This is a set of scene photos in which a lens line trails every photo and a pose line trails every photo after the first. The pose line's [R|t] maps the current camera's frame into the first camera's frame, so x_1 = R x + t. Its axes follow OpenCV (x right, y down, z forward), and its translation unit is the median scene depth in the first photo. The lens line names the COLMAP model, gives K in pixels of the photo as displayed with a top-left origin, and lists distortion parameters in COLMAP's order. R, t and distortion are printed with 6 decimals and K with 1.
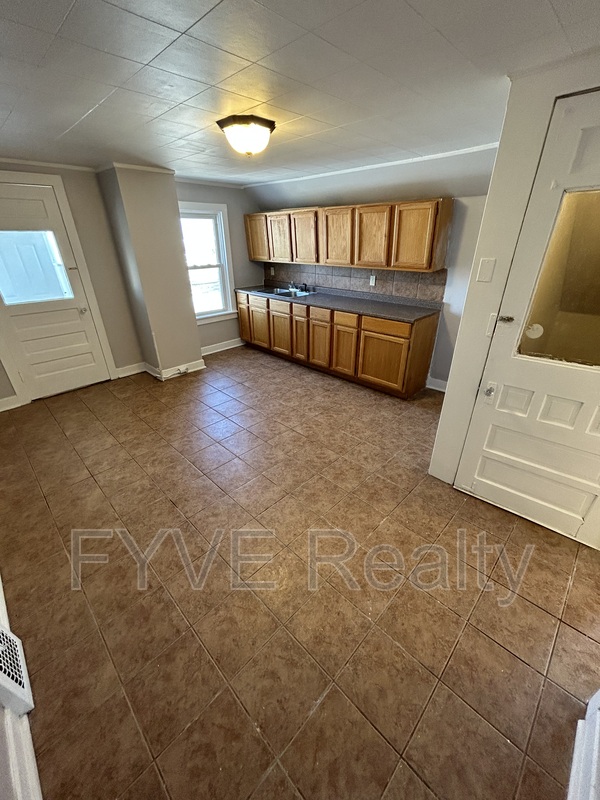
lens RADIAL K [[321.6, 0, 301.3], [0, 321.6, 401.3], [0, 0, 1]] dist [-0.003796, 0.000164]
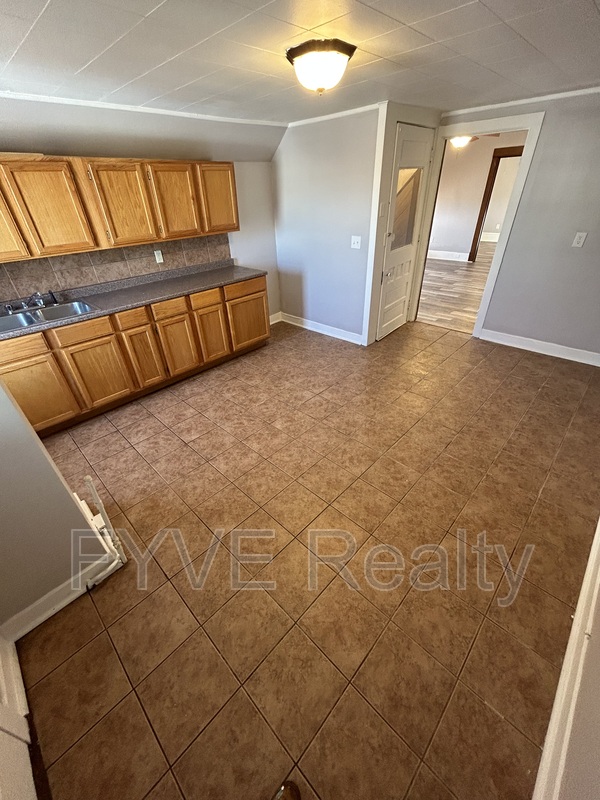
lens RADIAL K [[321.6, 0, 301.3], [0, 321.6, 401.3], [0, 0, 1]] dist [-0.003796, 0.000164]
pose [[-0.011732, -0.542150, 0.840200, -0.762552], [0.490289, 0.729200, 0.477372, -0.347115], [-0.871481, 0.417541, 0.257255, 0.673276]]
